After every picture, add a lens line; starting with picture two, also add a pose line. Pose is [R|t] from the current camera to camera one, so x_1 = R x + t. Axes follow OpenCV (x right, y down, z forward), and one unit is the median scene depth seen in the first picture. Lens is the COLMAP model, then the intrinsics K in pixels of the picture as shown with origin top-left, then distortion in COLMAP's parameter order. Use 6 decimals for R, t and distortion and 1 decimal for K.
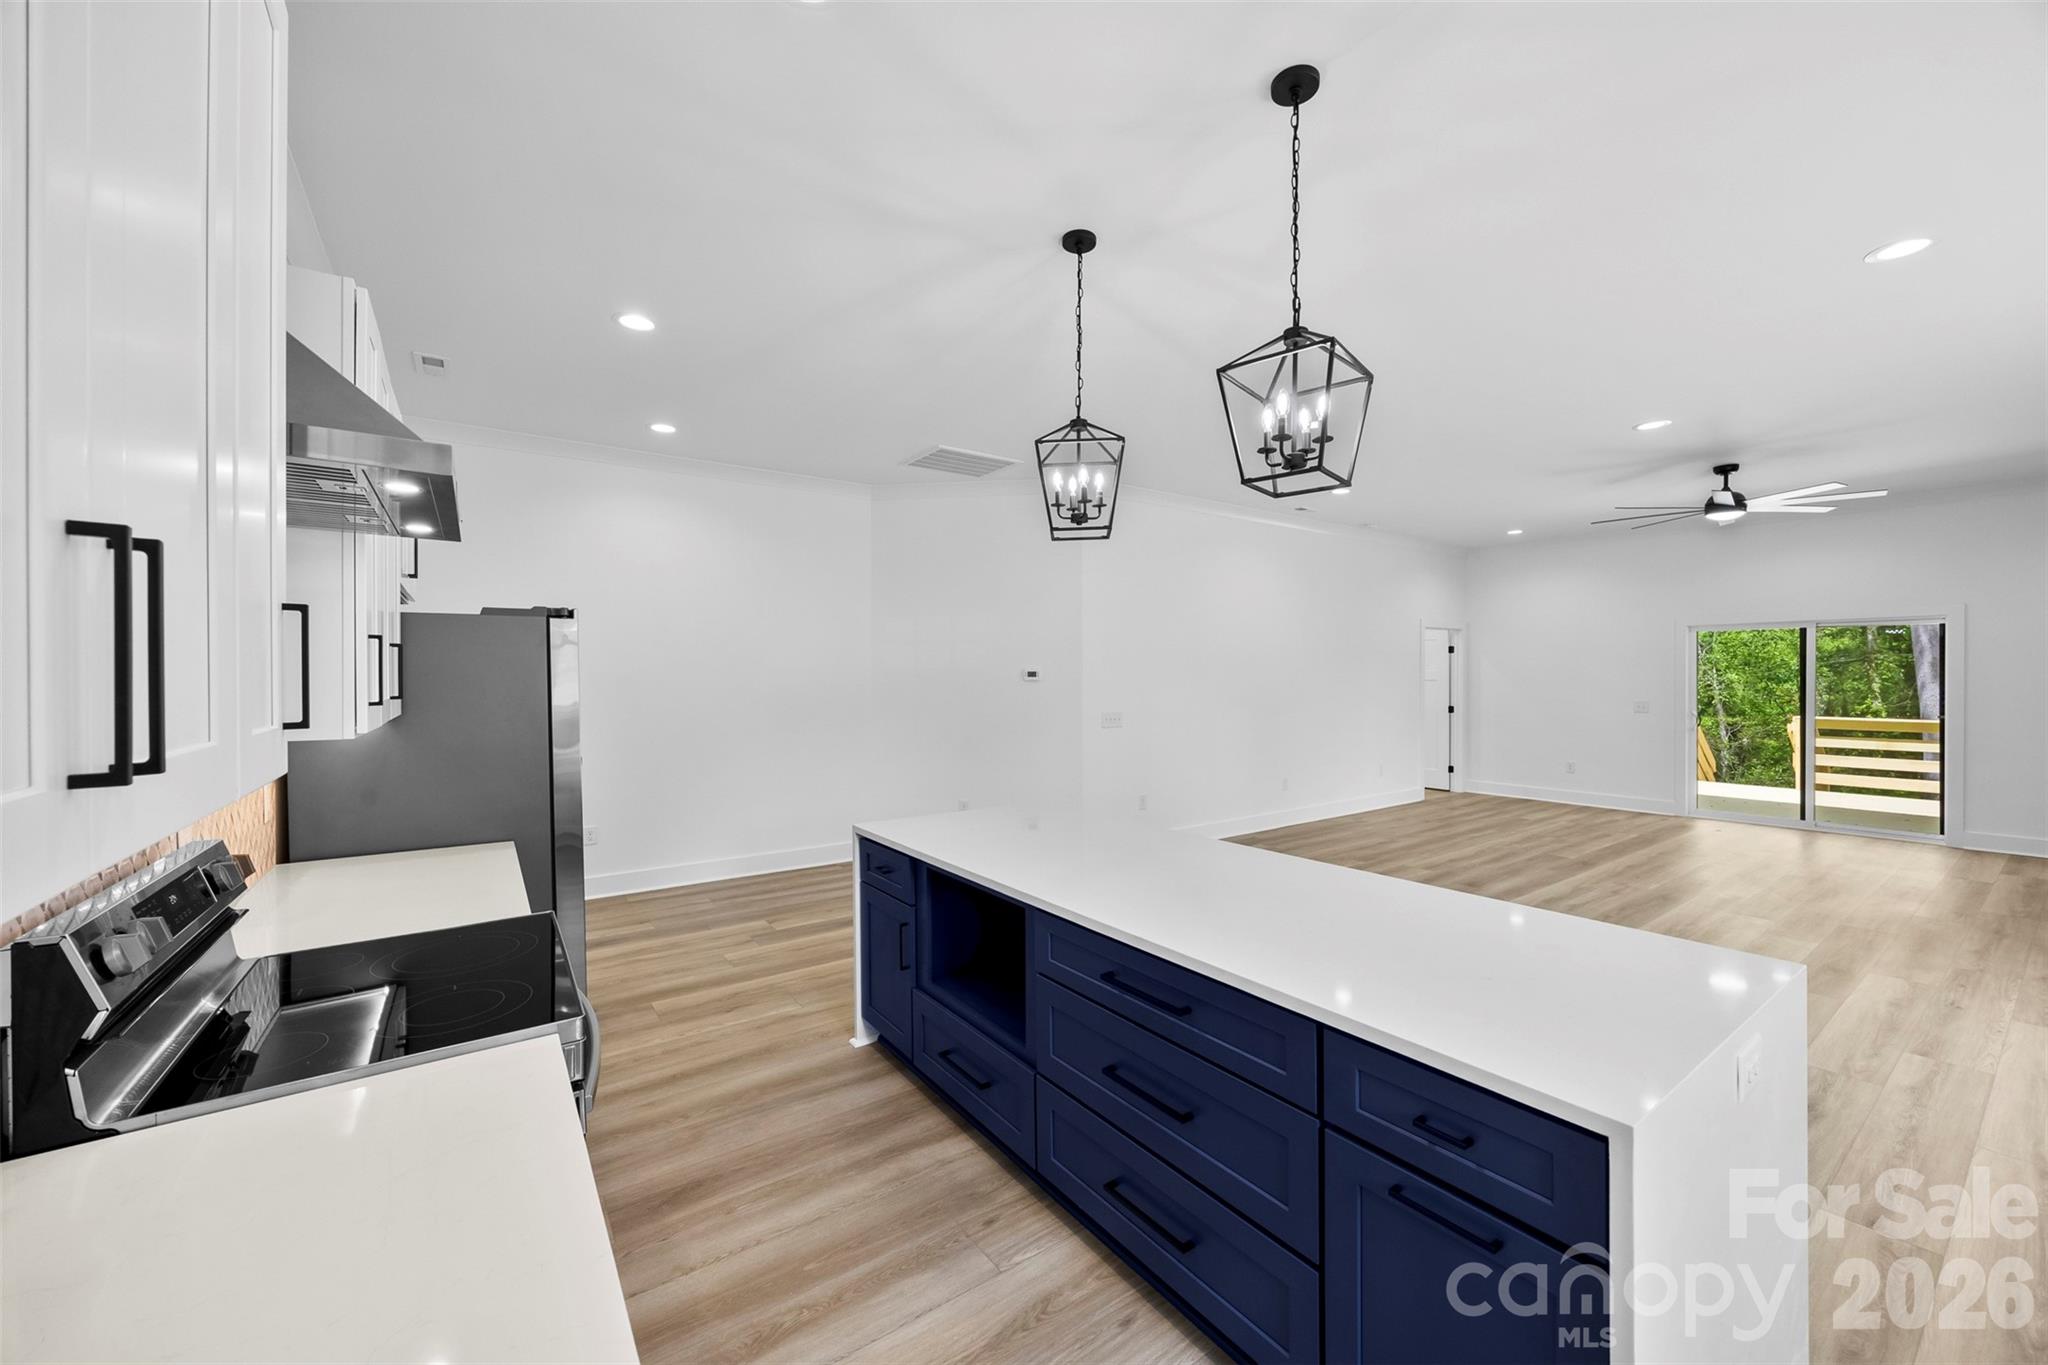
lens RADIAL K [[778.7, 0, 1030.1], [0, 778.7, 676.4], [0, 0, 1]] dist [0.000002, 0.000101]
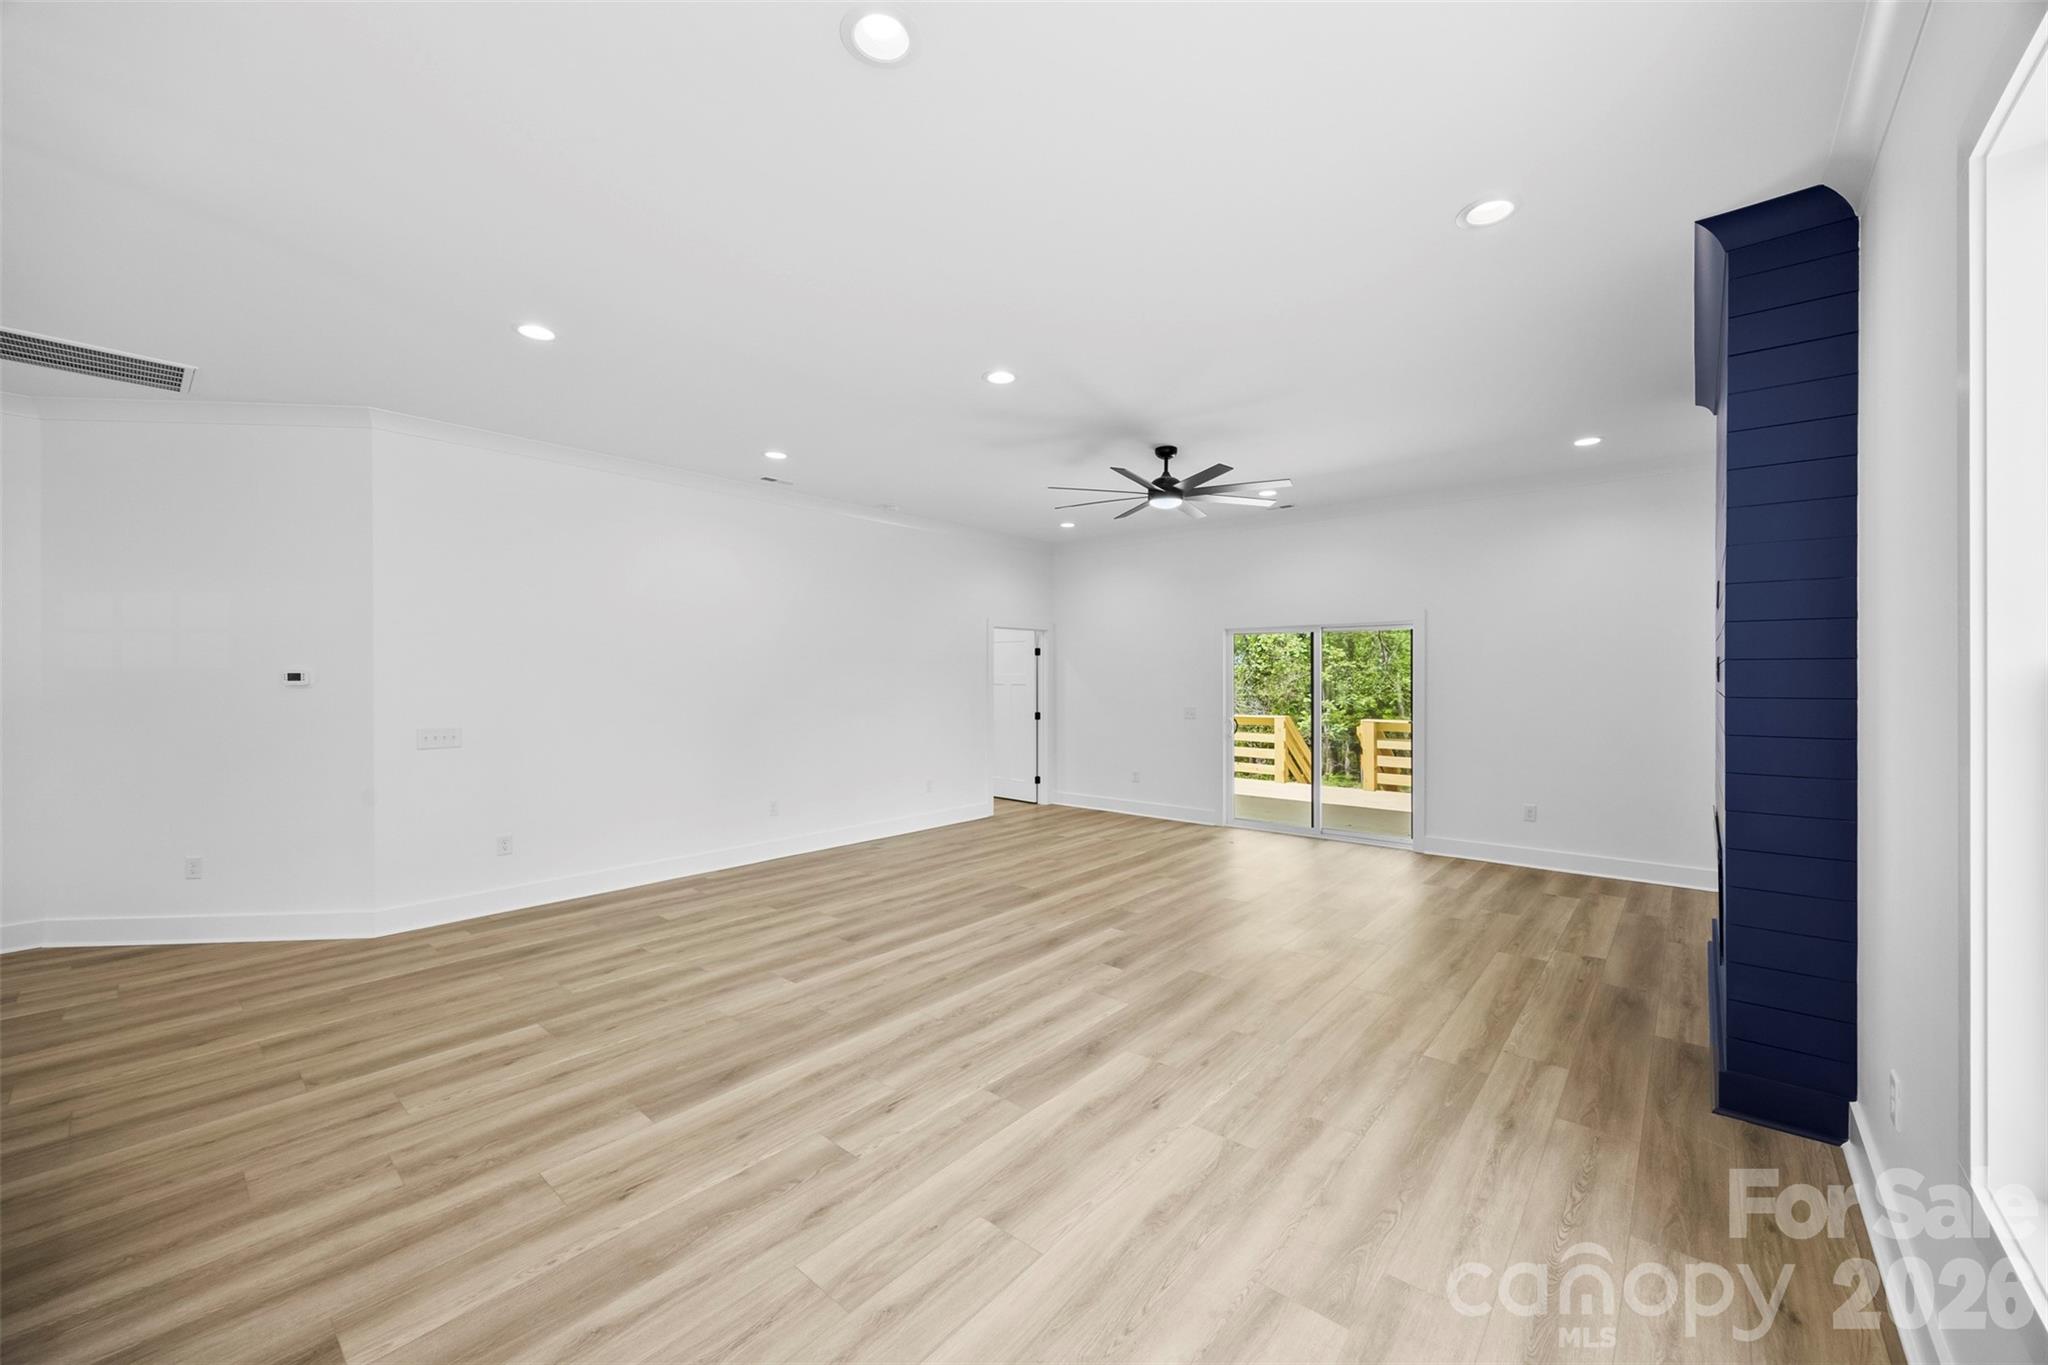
lens RADIAL K [[778.7, 0, 1030.1], [0, 778.7, 676.4], [0, 0, 1]] dist [0.000002, 0.000101]
pose [[0.972046, 0.002485, 0.234779, 0.418604], [-0.001377, 0.999987, -0.004881, -0.000317], [-0.234789, 0.004421, 0.972036, 0.127993]]
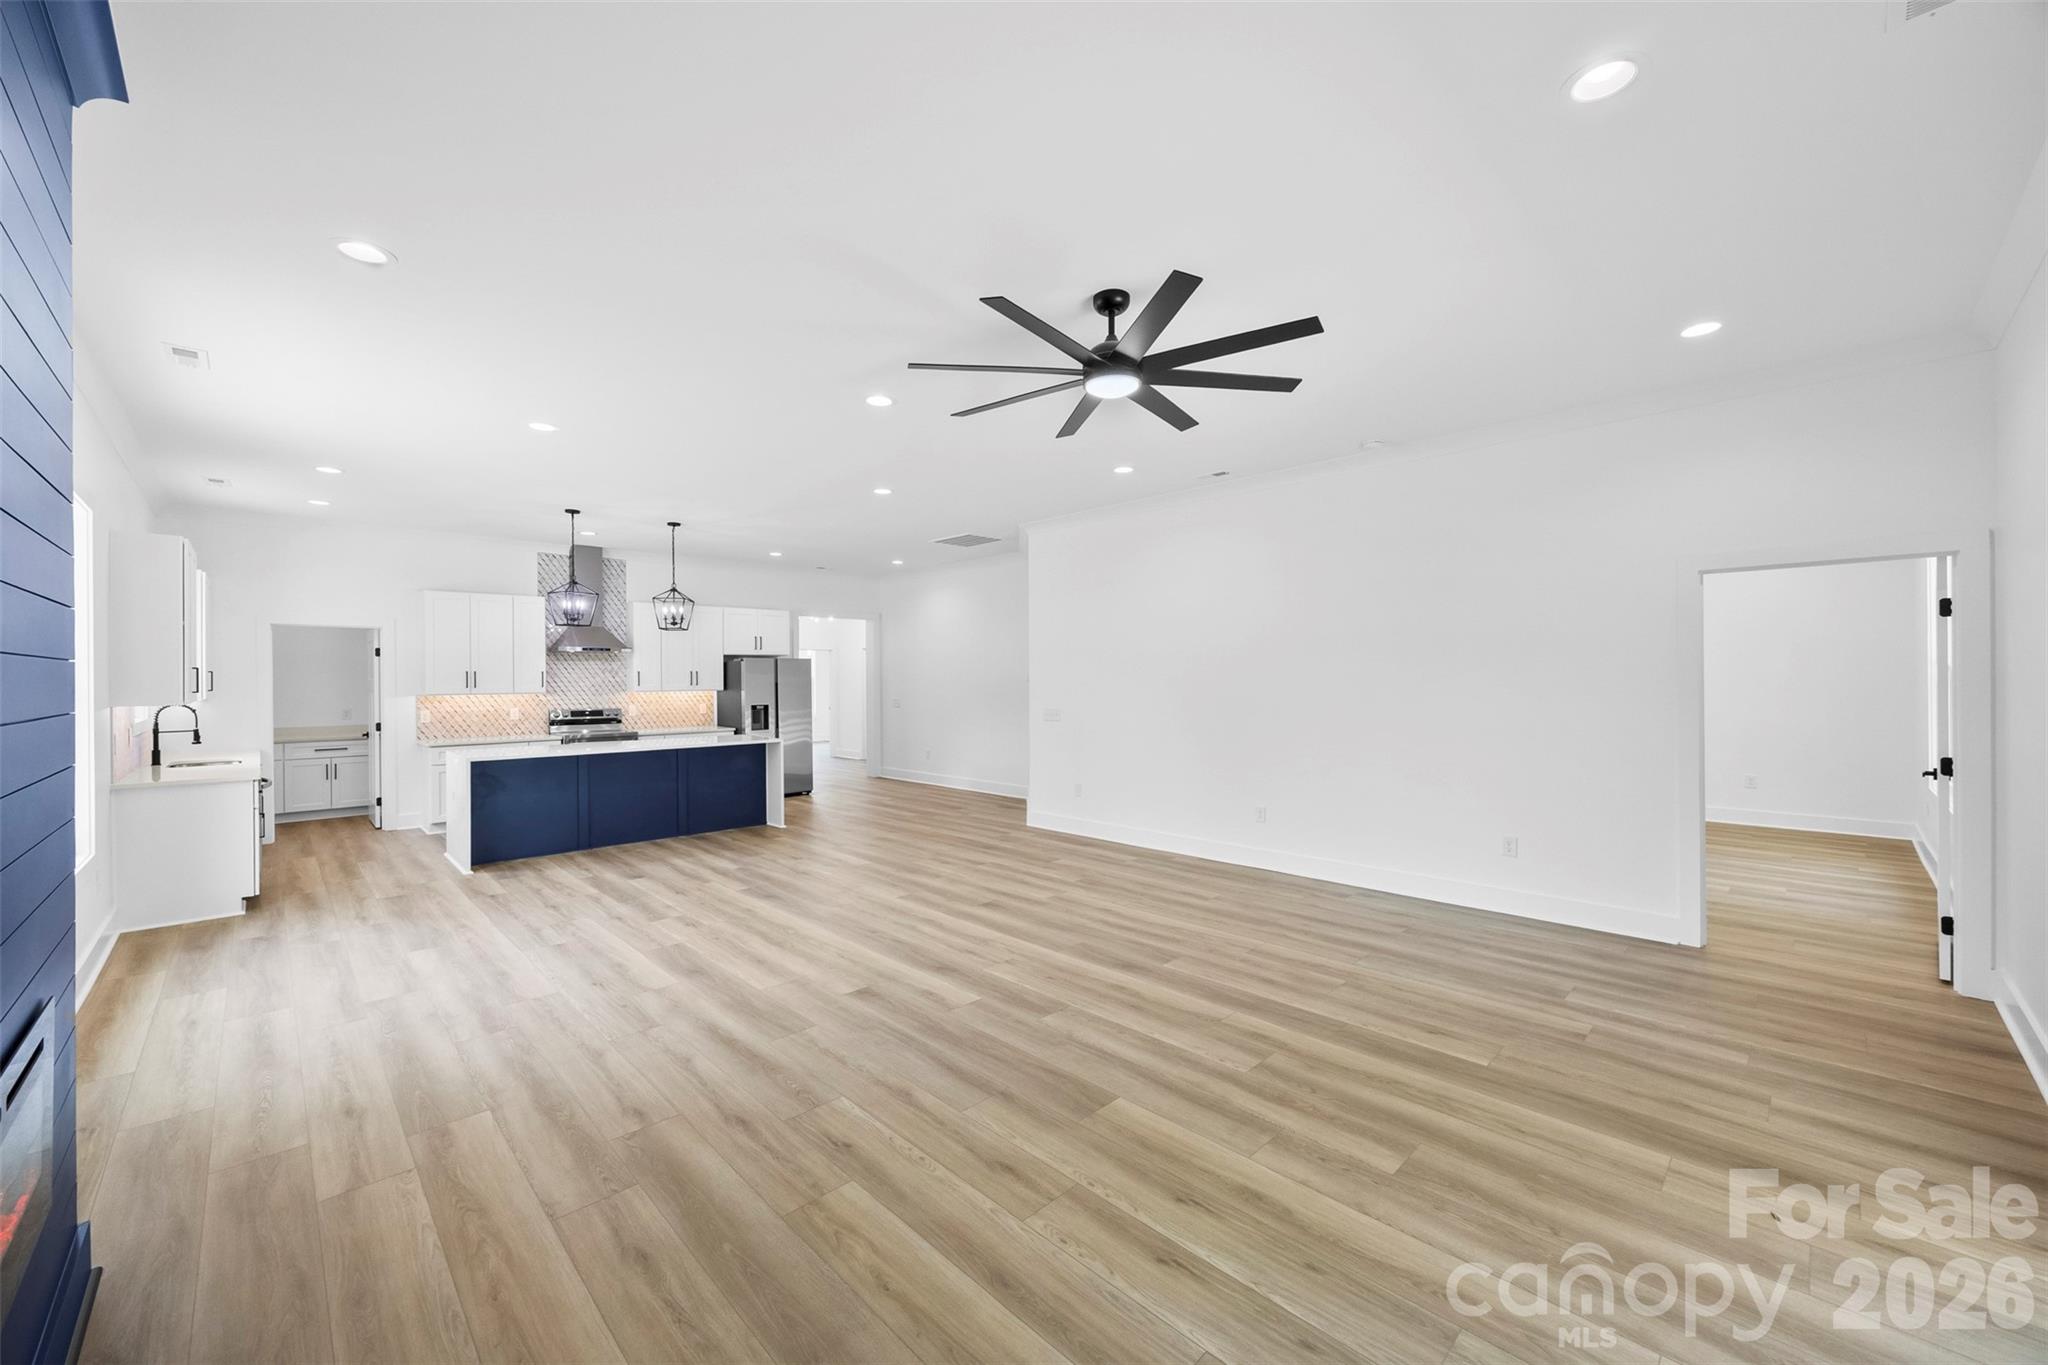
lens RADIAL K [[778.7, 0, 1030.1], [0, 778.7, 676.4], [0, 0, 1]] dist [0.000002, 0.000101]
pose [[0.155980, 0.002380, -0.987757, 1.124763], [0.005370, 0.999980, 0.003258, -0.006167], [0.987746, -0.005813, 0.155964, 0.680546]]
